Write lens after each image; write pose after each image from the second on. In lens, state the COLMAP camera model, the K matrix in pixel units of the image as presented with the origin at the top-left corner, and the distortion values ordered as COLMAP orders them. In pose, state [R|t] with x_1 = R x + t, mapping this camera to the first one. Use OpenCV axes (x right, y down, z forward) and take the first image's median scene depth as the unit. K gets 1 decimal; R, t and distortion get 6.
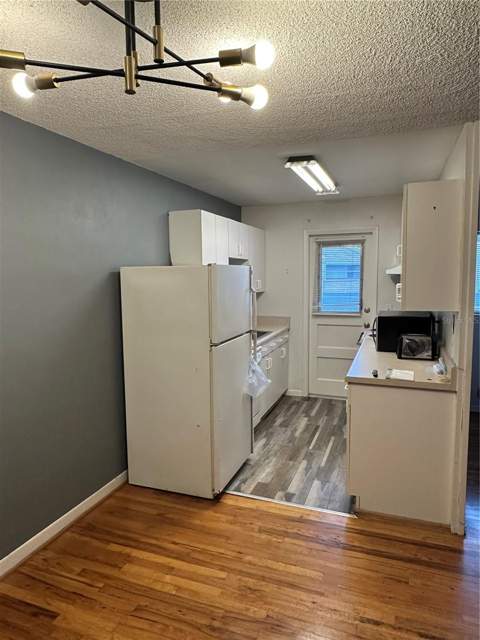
lens RADIAL K [[423.9, 0, 240.0], [0, 423.9, 320.0], [0, 0, 1]] dist [-0.001102, -0.000277]
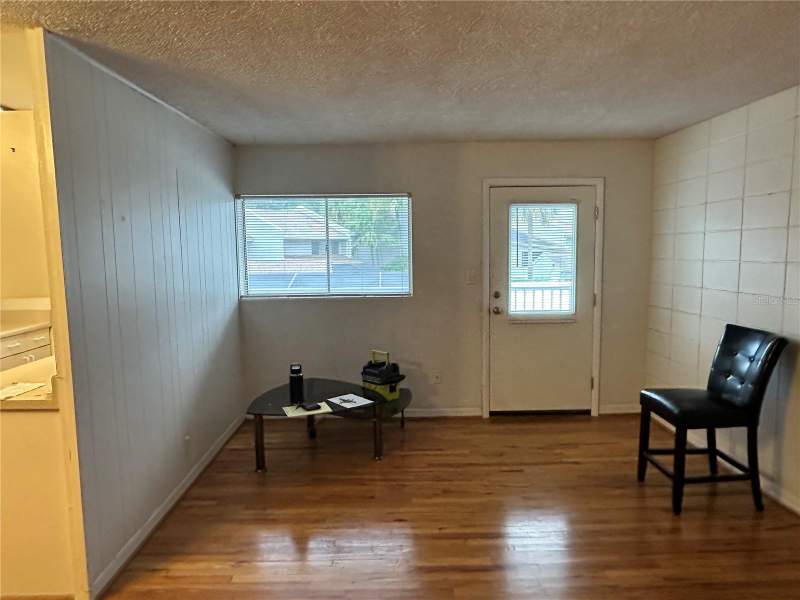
lens RADIAL K [[529.8, 0, 400.0], [0, 529.8, 300.0], [0, 0, 1]] dist [-0.001102, -0.000277]
pose [[0.933037, -0.034502, 0.358122, 0.609526], [0.039999, 0.999168, -0.007952, 0.011814], [-0.357550, 0.021744, 0.933641, -0.039123]]
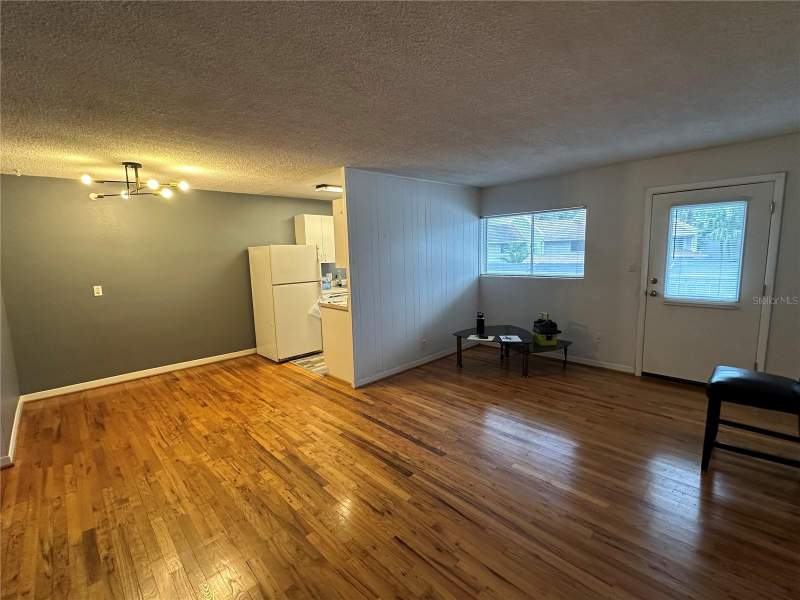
lens RADIAL K [[358.4, 0, 400.0], [0, 358.4, 300.0], [0, 0, 1]] dist [-0.002210, -0.000203]
pose [[0.905125, 0.043724, -0.422891, 1.148378], [-0.029865, 0.998779, 0.039346, 0.041829], [0.424095, -0.022983, 0.905326, -0.283817]]
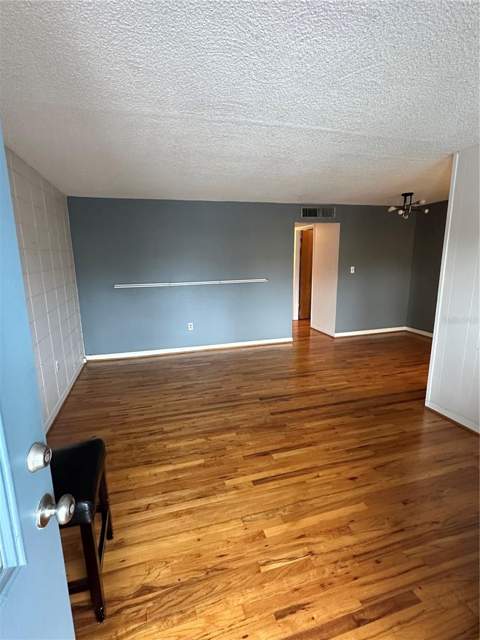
lens RADIAL K [[319.2, 0, 240.0], [0, 319.2, 320.0], [0, 0, 1]] dist [0.000382, -0.000003]
pose [[-0.800131, 0.137537, -0.583843, 1.538823], [-0.041364, 0.958388, 0.282457, -0.130889], [0.598397, 0.250153, -0.761147, 1.225455]]
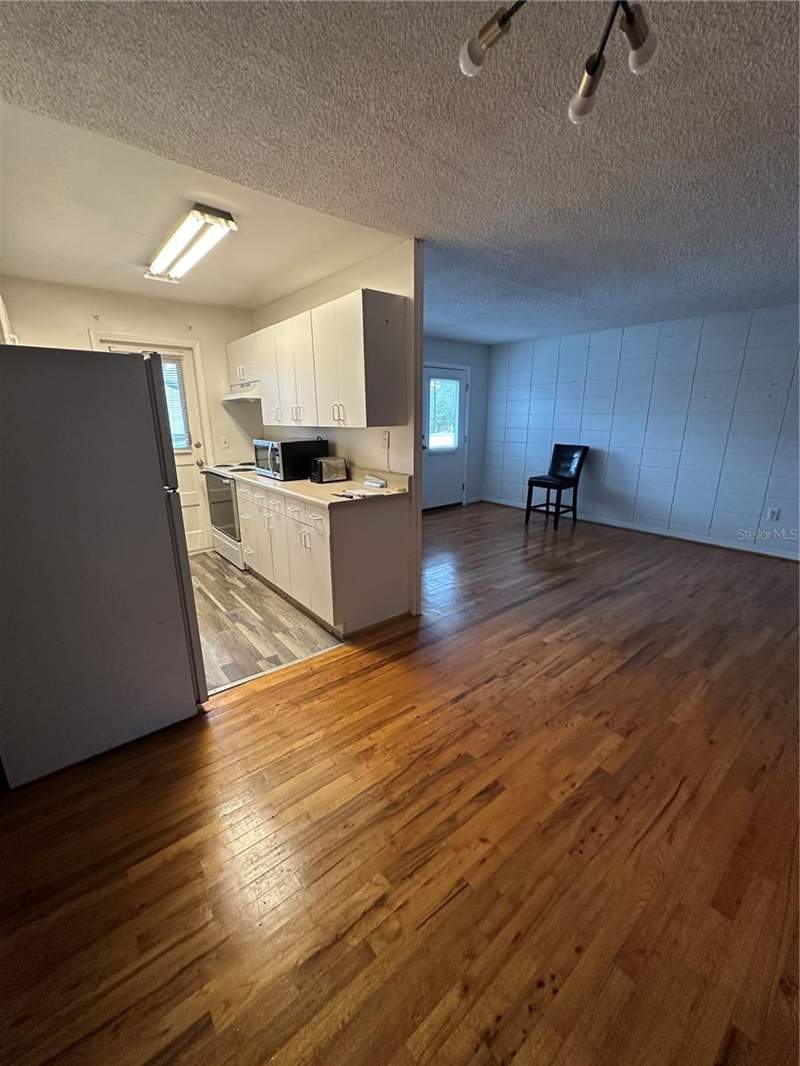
lens RADIAL K [[423.2, 0, 400.0], [0, 423.2, 533.0], [0, 0, 1]] dist [-0.008161, -0.000005]
pose [[0.508835, -0.220156, 0.832237, -0.397580], [0.091500, 0.975101, 0.202005, 0.025014], [-0.855987, -0.026638, 0.516310, 0.362255]]
